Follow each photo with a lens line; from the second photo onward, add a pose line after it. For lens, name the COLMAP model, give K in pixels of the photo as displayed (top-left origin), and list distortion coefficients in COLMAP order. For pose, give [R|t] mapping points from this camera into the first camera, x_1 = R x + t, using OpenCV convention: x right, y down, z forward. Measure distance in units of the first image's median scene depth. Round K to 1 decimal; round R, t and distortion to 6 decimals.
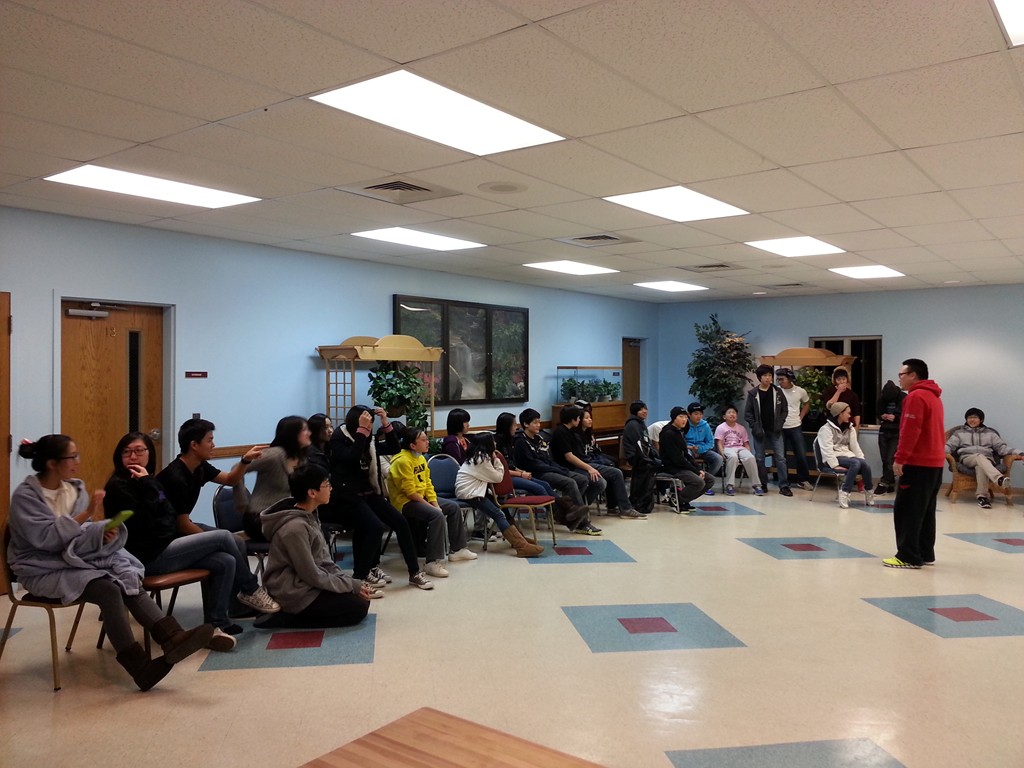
lens RADIAL K [[826.9, 0, 512.0], [0, 826.9, 384.0], [0, 0, 1]] dist [-0.003499, -0.004128]
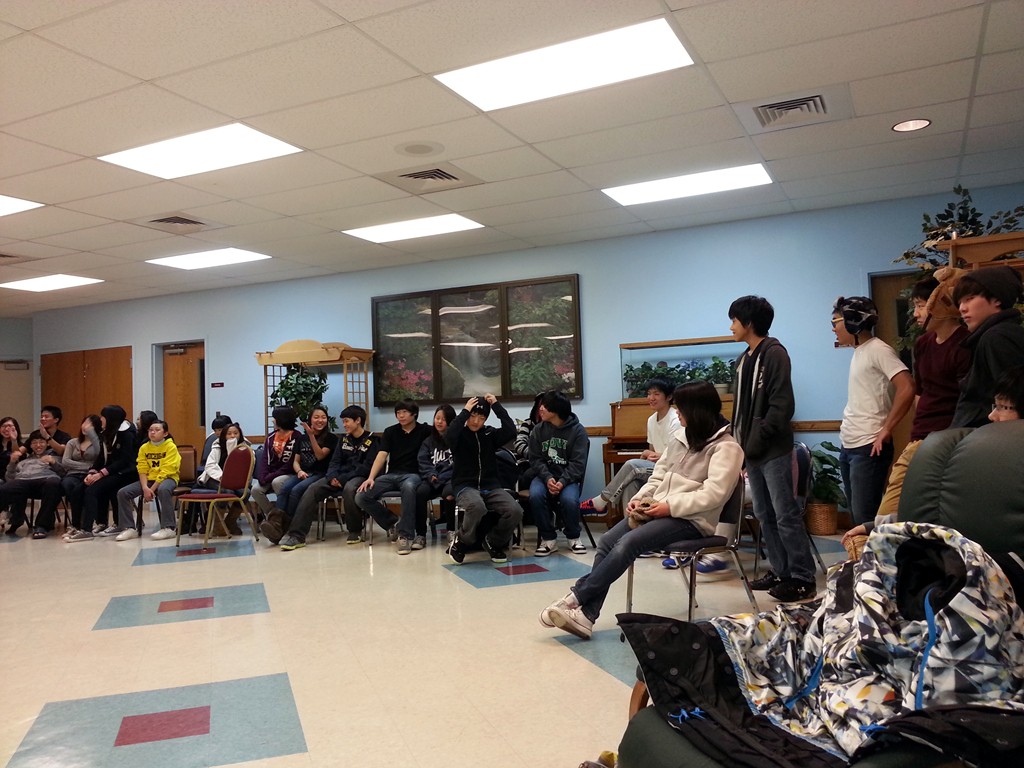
lens RADIAL K [[812.3, 0, 500.3], [0, 812.3, 383.5], [0, 0, 1]] dist [0.159488, -0.247256]
pose [[0.173543, -0.044618, -0.983815, 0.785873], [0.022323, 0.998895, -0.041364, 0.039829], [0.984573, -0.014783, 0.174347, 0.864702]]
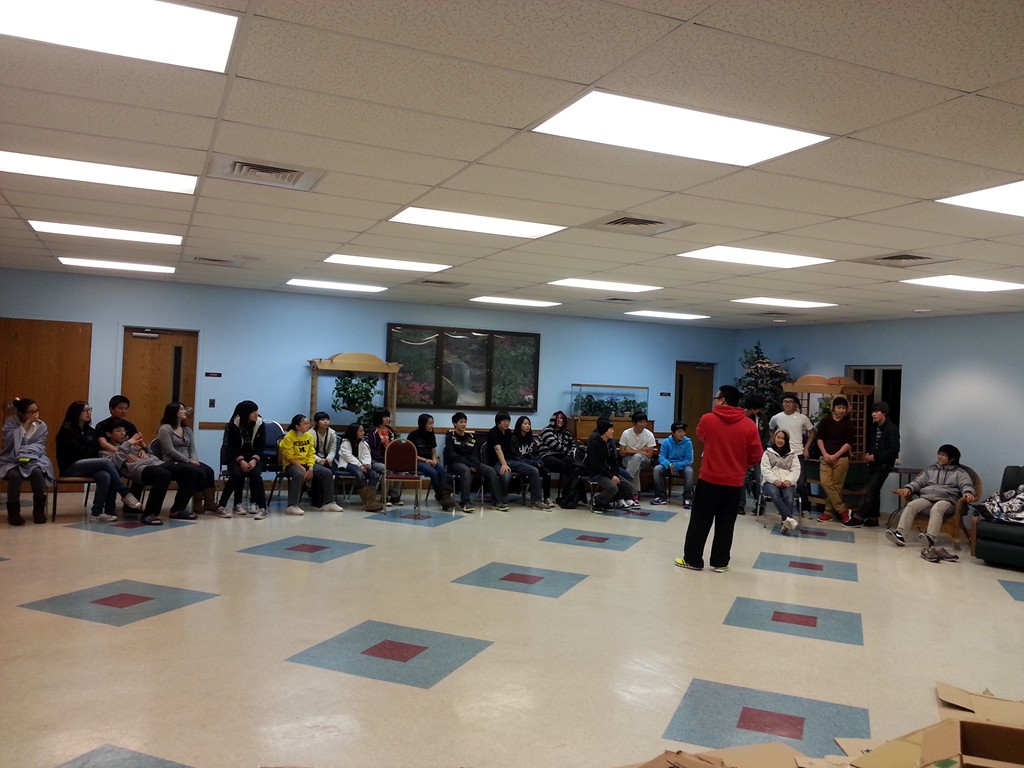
lens RADIAL K [[878.7, 0, 512.0], [0, 878.7, 384.0], [0, 0, 1]] dist [0.006207, 0.001929]
pose [[0.872907, 0.040309, -0.486218, 0.646451], [-0.052010, 0.998590, -0.010587, -0.003822], [0.485106, 0.034530, 0.873773, -0.126755]]
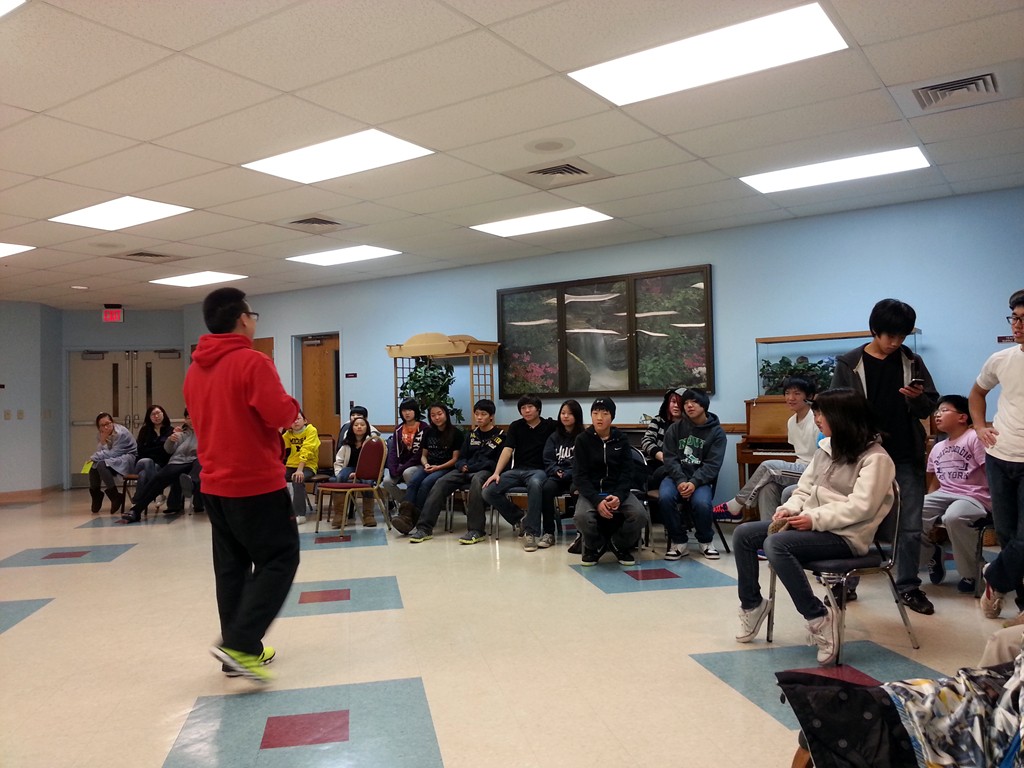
lens RADIAL K [[814.8, 0, 512.0], [0, 814.8, 384.0], [0, 0, 1]] dist [0.094230, -0.082512]
pose [[0.040957, -0.021484, -0.998930, 0.776580], [0.013577, 0.999688, -0.020944, 0.027392], [0.999069, -0.012705, 0.041236, 0.861031]]
